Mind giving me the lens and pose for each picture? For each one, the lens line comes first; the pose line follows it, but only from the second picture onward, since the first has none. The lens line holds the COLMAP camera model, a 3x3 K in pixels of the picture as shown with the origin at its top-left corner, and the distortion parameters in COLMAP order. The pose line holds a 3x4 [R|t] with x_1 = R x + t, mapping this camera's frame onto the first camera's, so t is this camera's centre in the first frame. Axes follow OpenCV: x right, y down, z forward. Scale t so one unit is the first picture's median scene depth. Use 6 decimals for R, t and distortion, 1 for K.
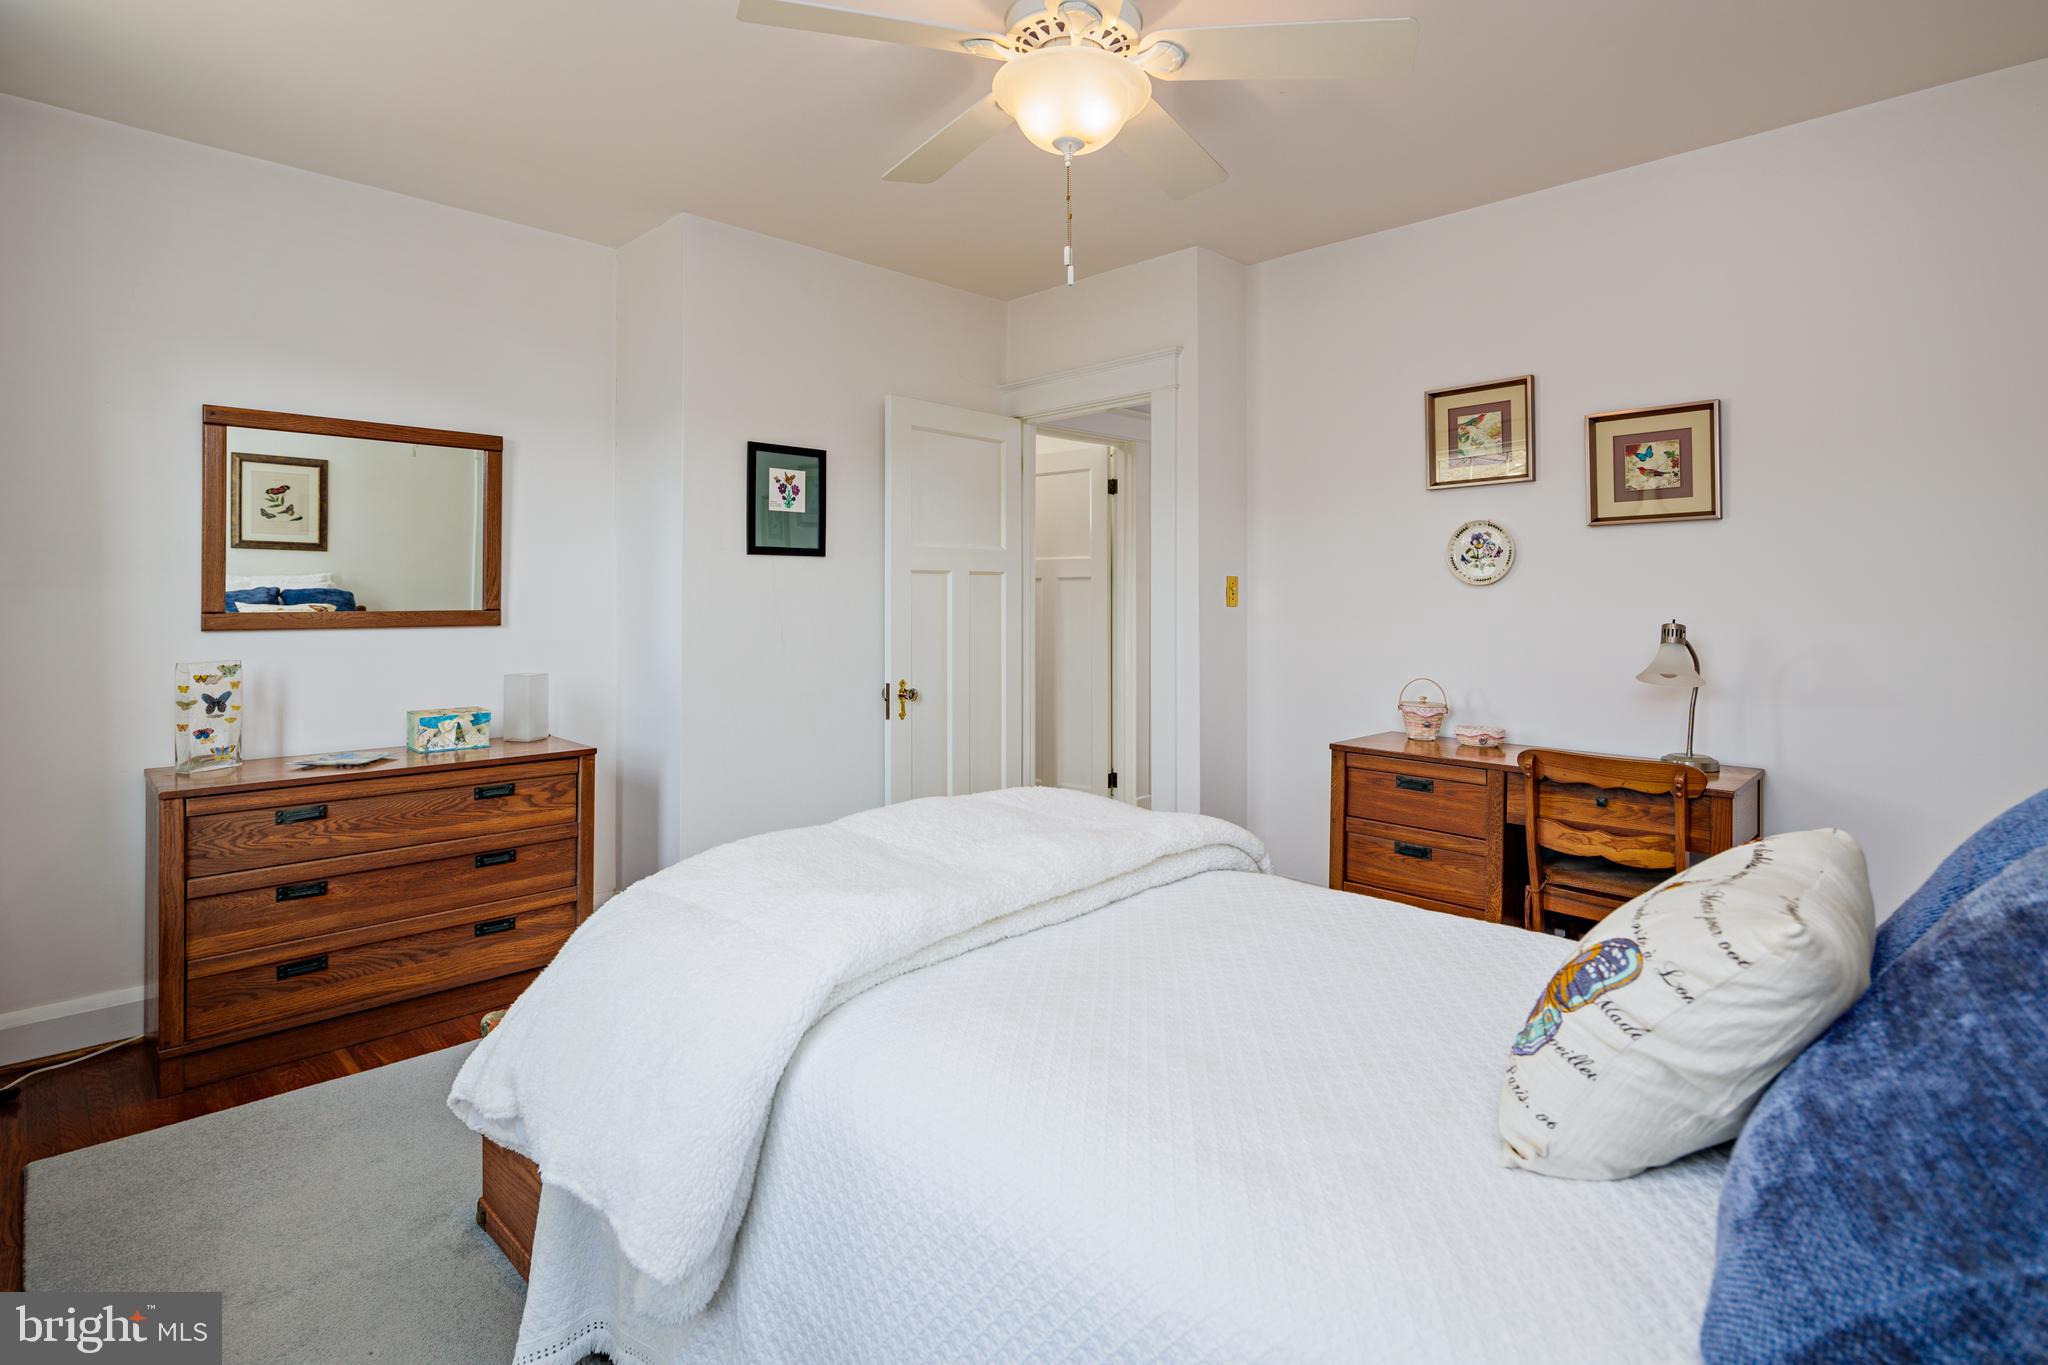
lens RADIAL K [[983.7, 0, 1020.9], [0, 983.7, 680.4], [0, 0, 1]] dist [-0.002622, -0.000222]
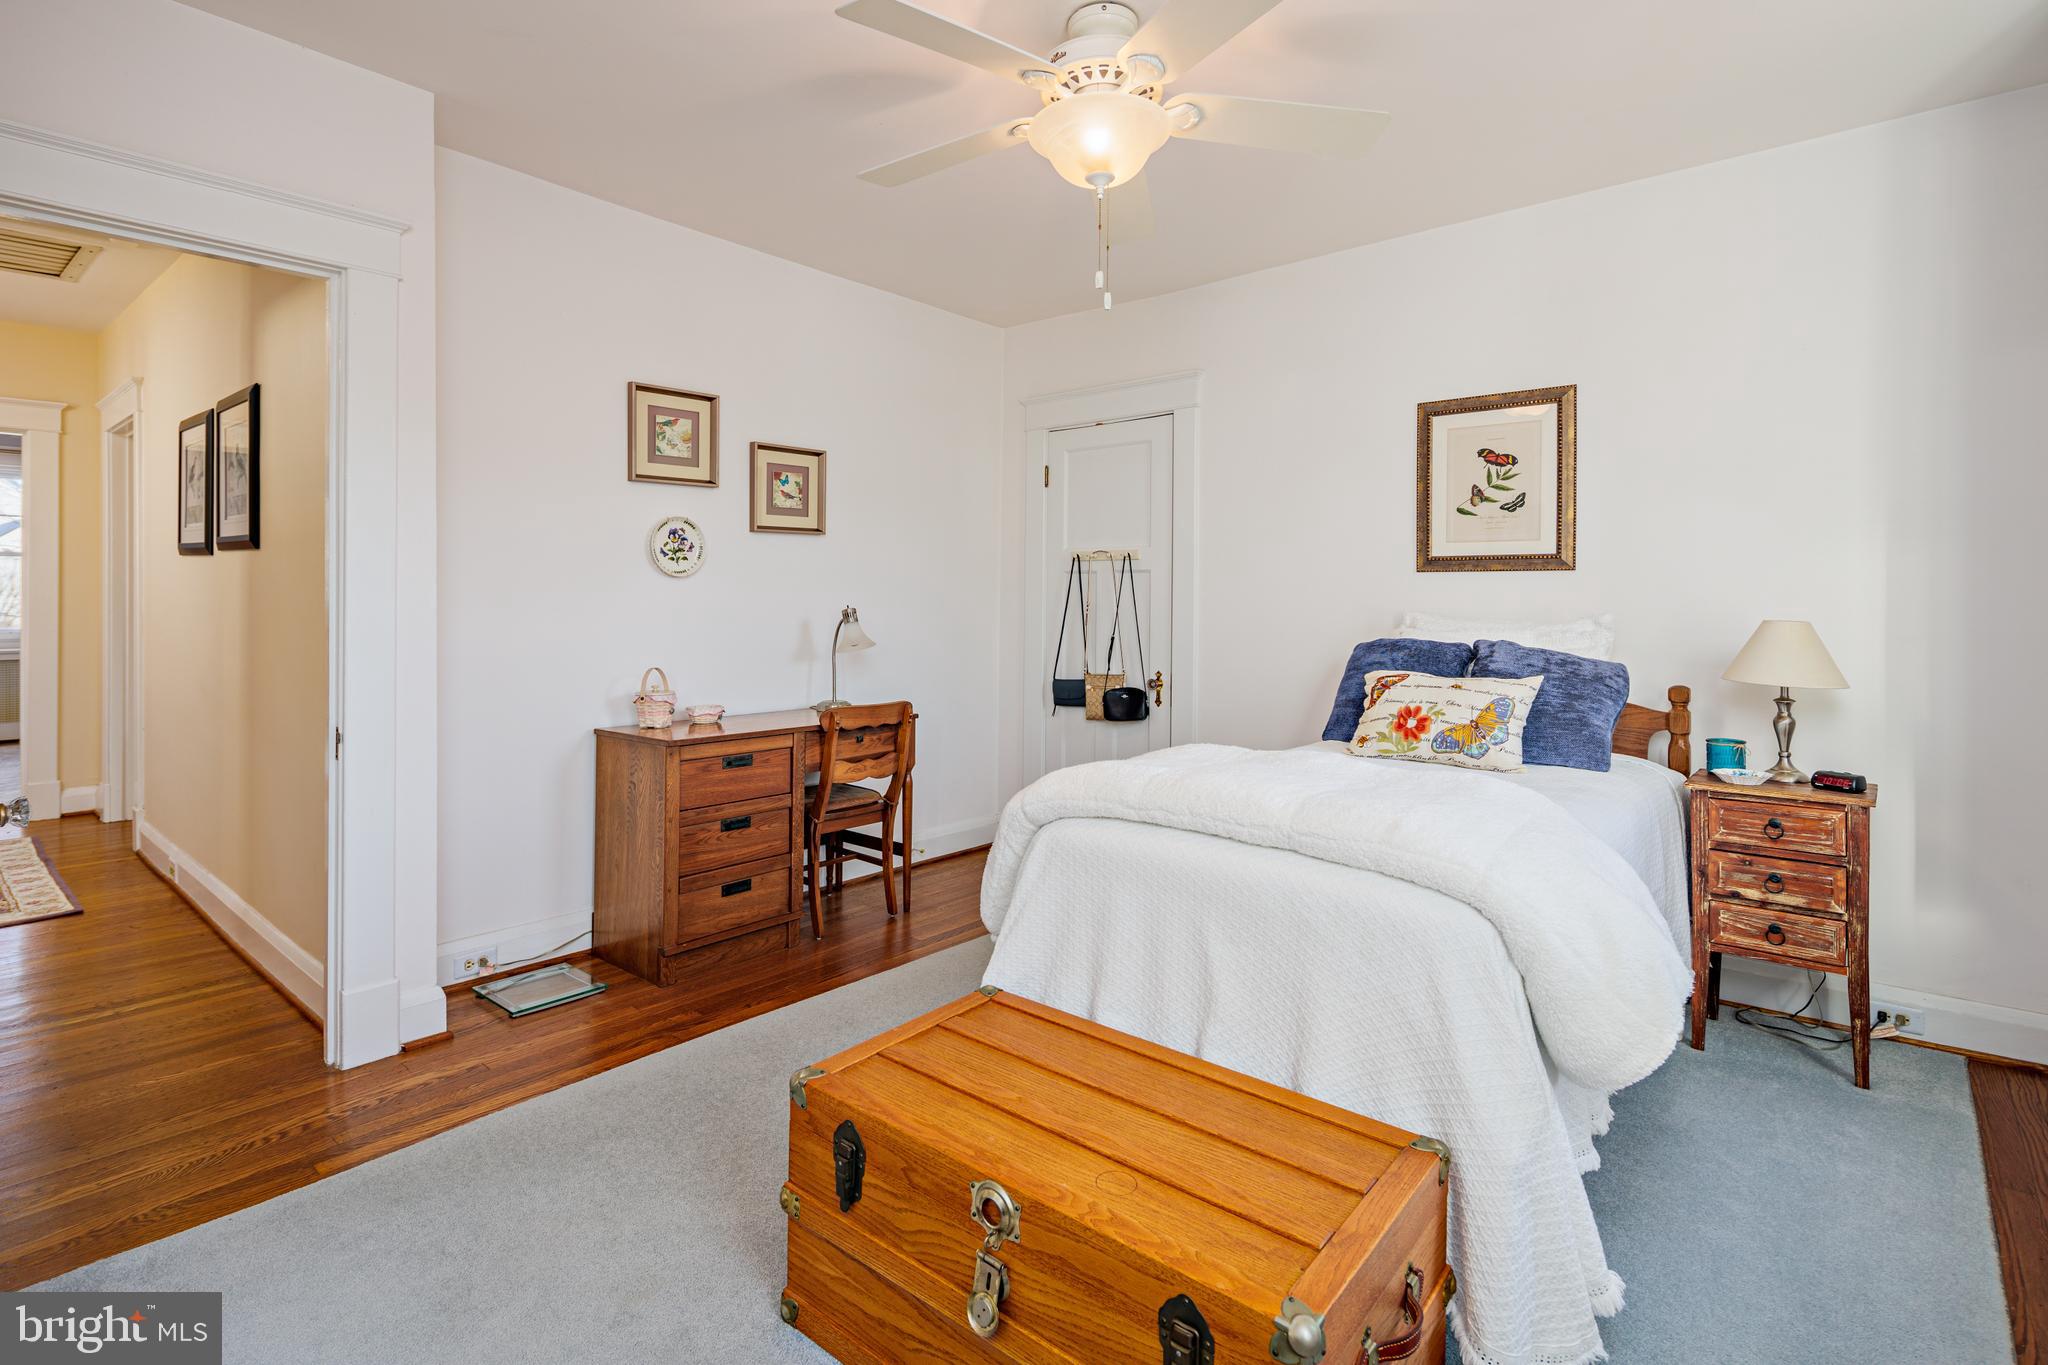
lens RADIAL K [[983.7, 0, 1019.4], [0, 983.7, 687.0], [0, 0, 1]] dist [-0.002622, -0.000222]
pose [[-0.076042, -0.092355, 0.992818, -0.684416], [0.077877, 0.992110, 0.098253, -0.057498], [-0.994059, 0.084789, -0.068249, 0.756984]]
